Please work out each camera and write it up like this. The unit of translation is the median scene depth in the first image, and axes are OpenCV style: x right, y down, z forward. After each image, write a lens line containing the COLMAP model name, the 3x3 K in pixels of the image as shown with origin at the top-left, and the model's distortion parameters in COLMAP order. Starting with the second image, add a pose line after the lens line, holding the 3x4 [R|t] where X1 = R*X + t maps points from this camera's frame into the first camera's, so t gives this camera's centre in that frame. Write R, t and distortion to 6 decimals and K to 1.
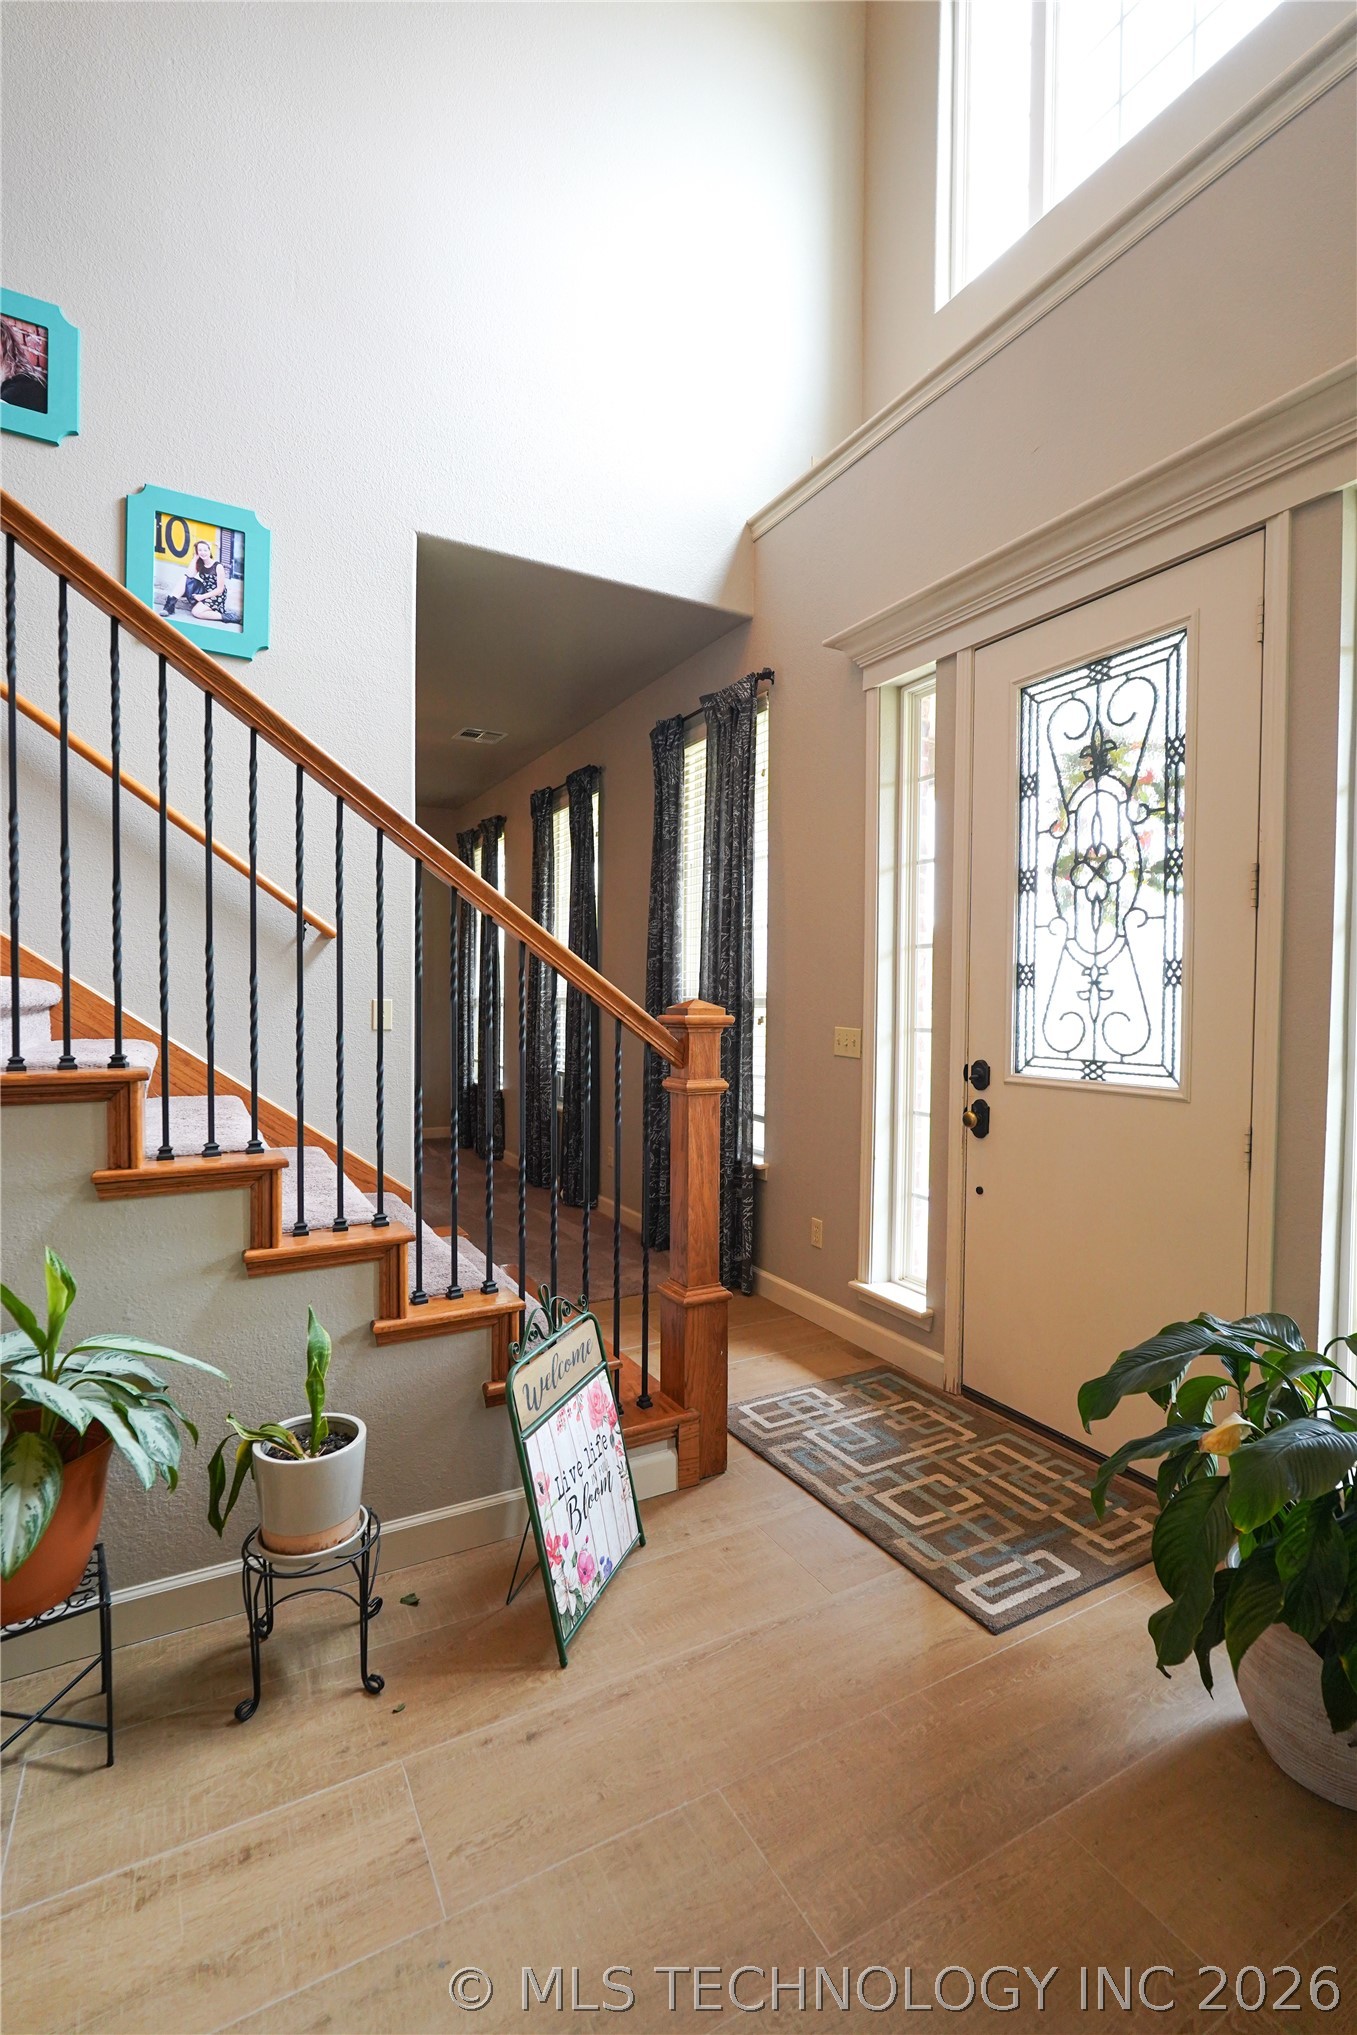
lens RADIAL K [[917.7, 0, 669.1], [0, 917.7, 1022.0], [0, 0, 1]] dist [-0.004112, 0.002989]
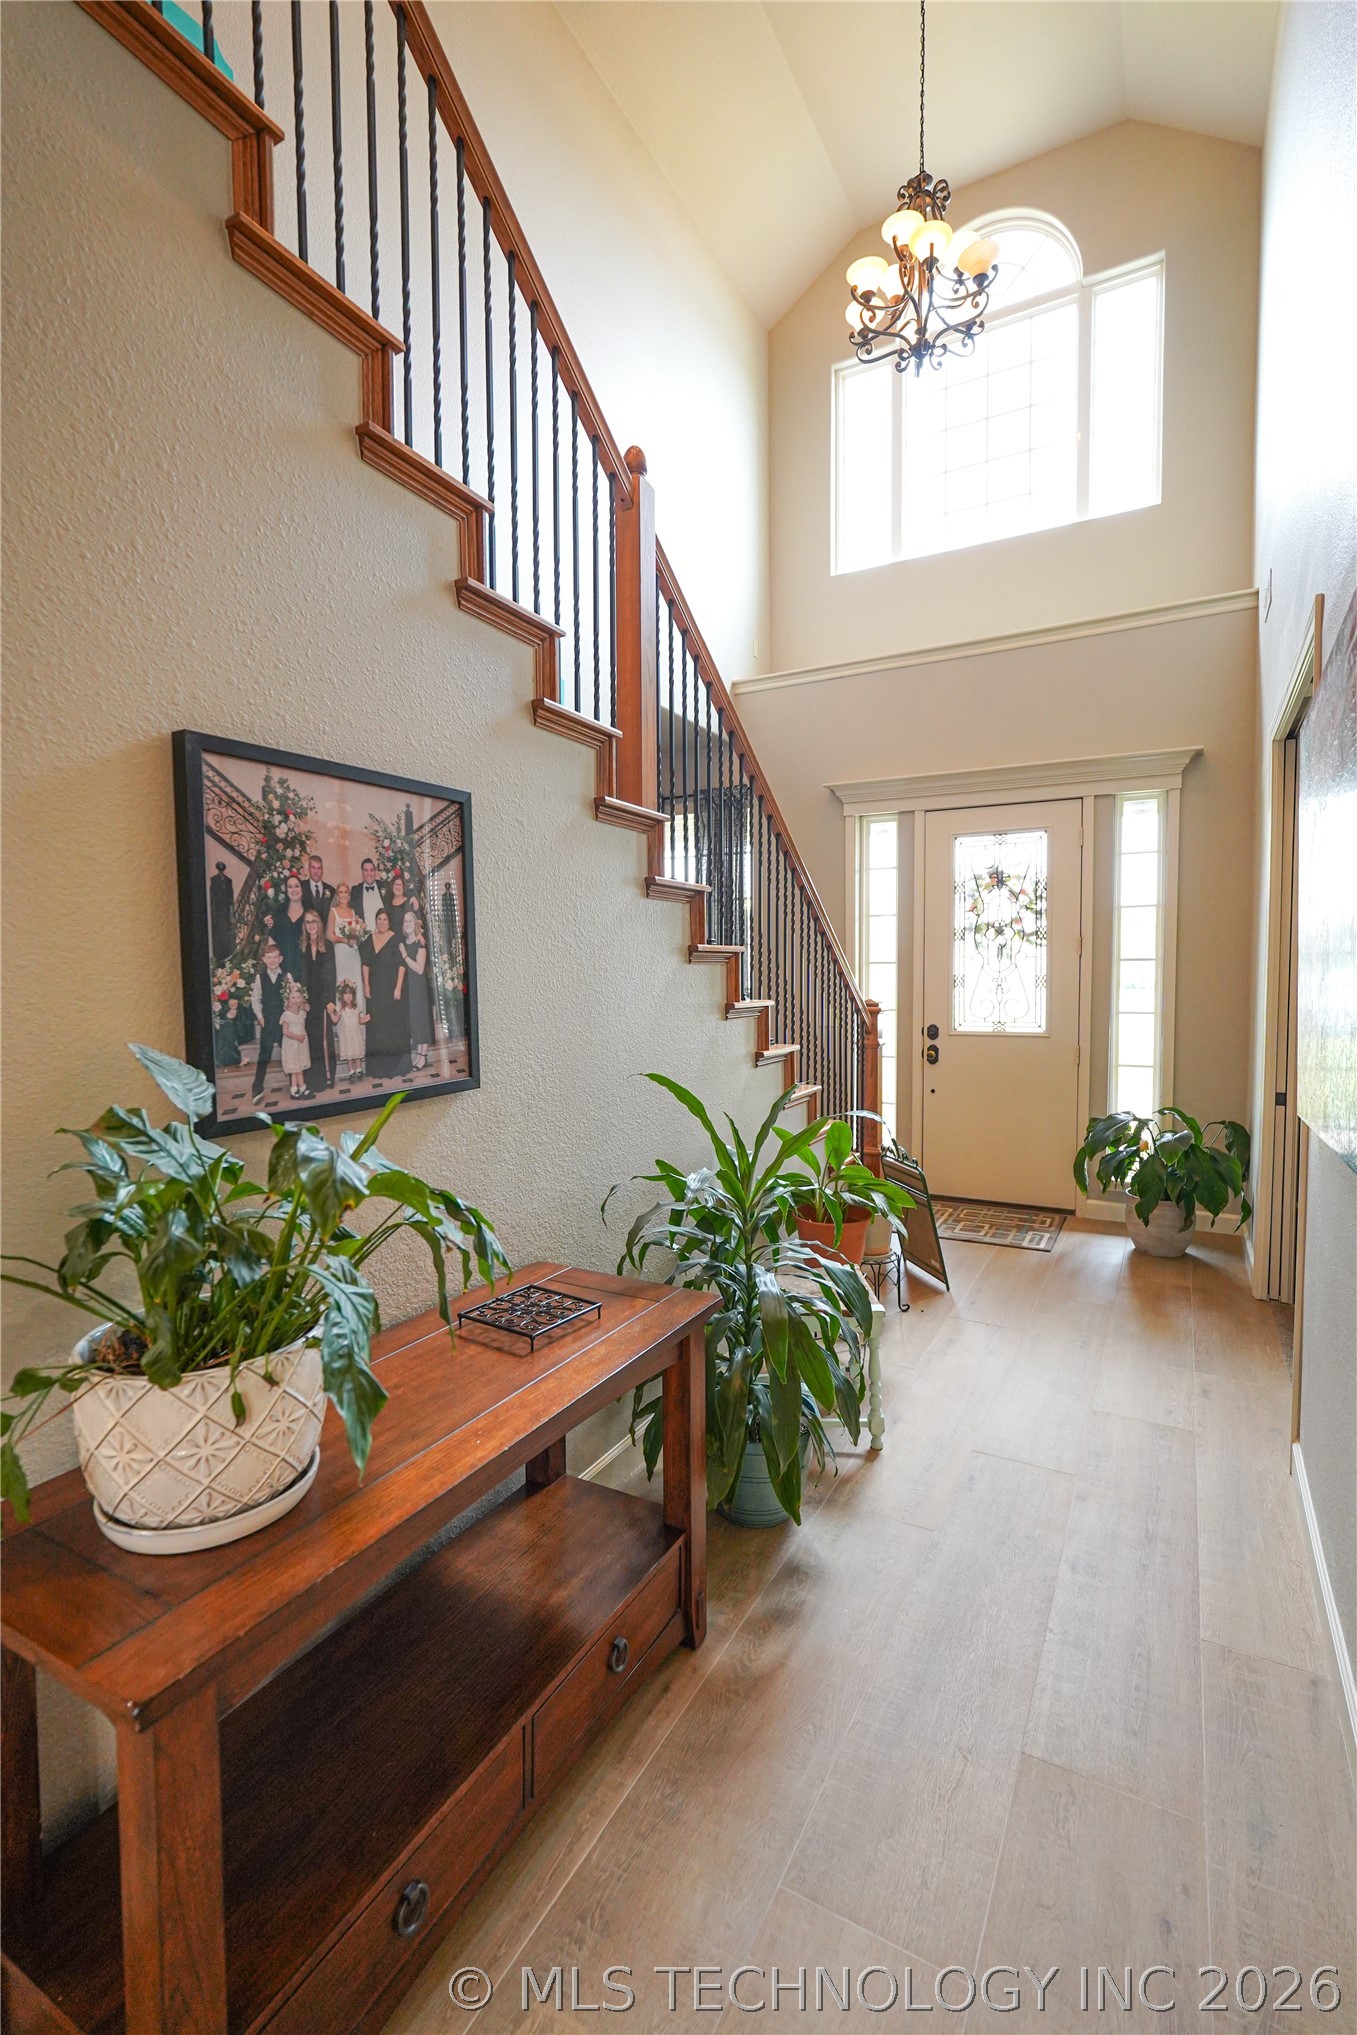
lens RADIAL K [[917.7, 0, 683.3], [0, 917.7, 1026.8], [0, 0, 1]] dist [-0.004112, 0.002989]
pose [[0.836183, -0.041637, 0.546867, -1.329413], [0.026848, 0.999026, 0.035011, -0.040355], [-0.547793, -0.014594, 0.836487, -0.385517]]
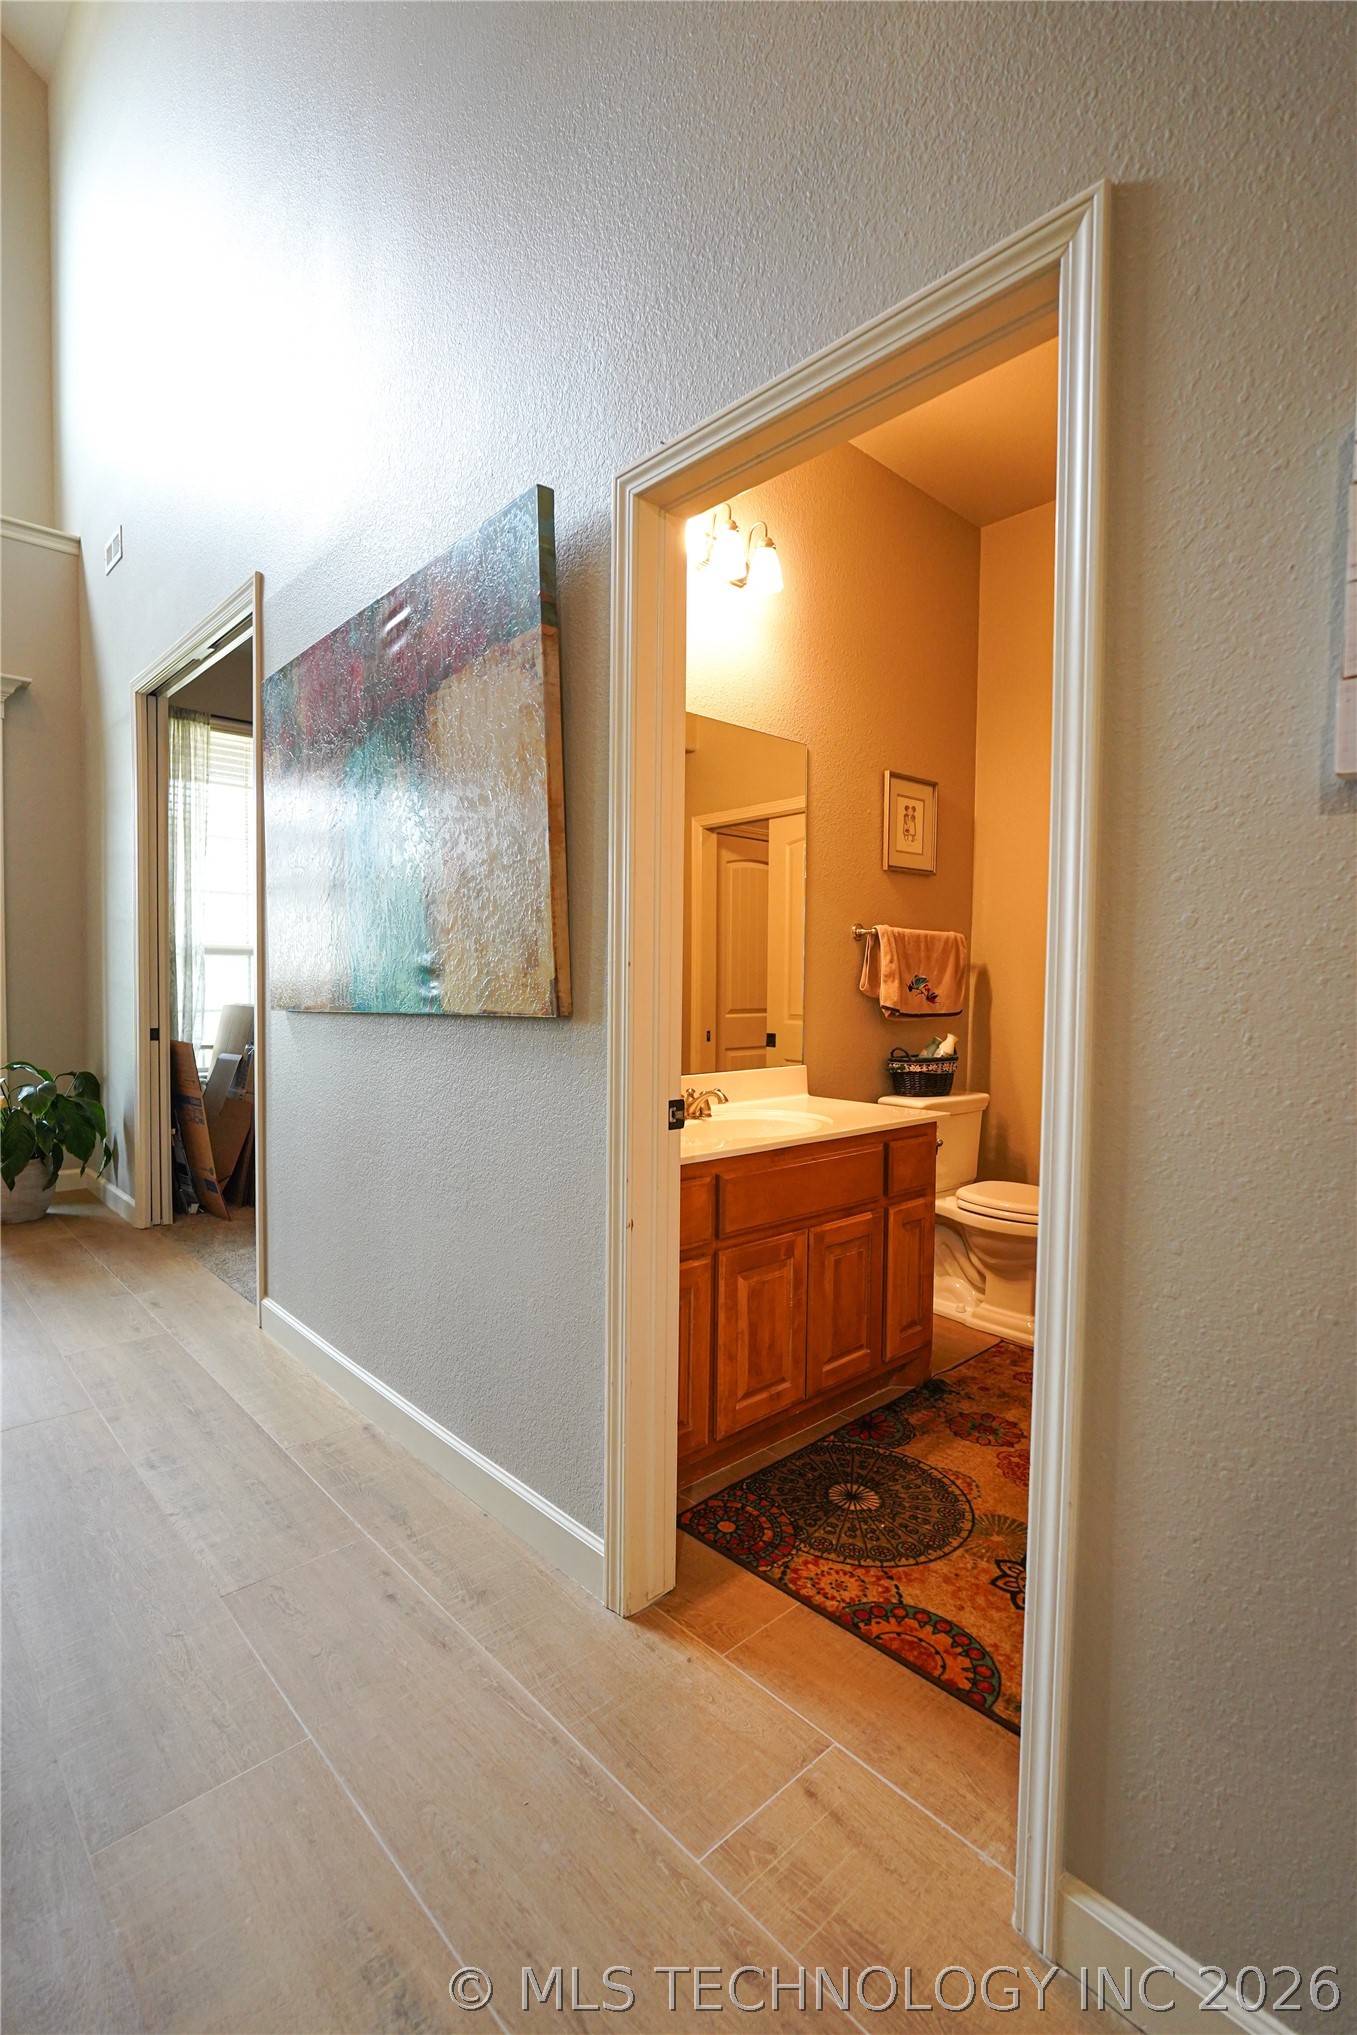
lens RADIAL K [[962.7, 0, 687.1], [0, 962.7, 1013.1], [0, 0, 1]] dist [0.002417, 0.000137]
pose [[-0.256283, -0.043096, 0.965640, -1.572124], [0.018050, 0.998618, 0.049359, 0.064248], [-0.966433, 0.030080, -0.255151, -0.107147]]
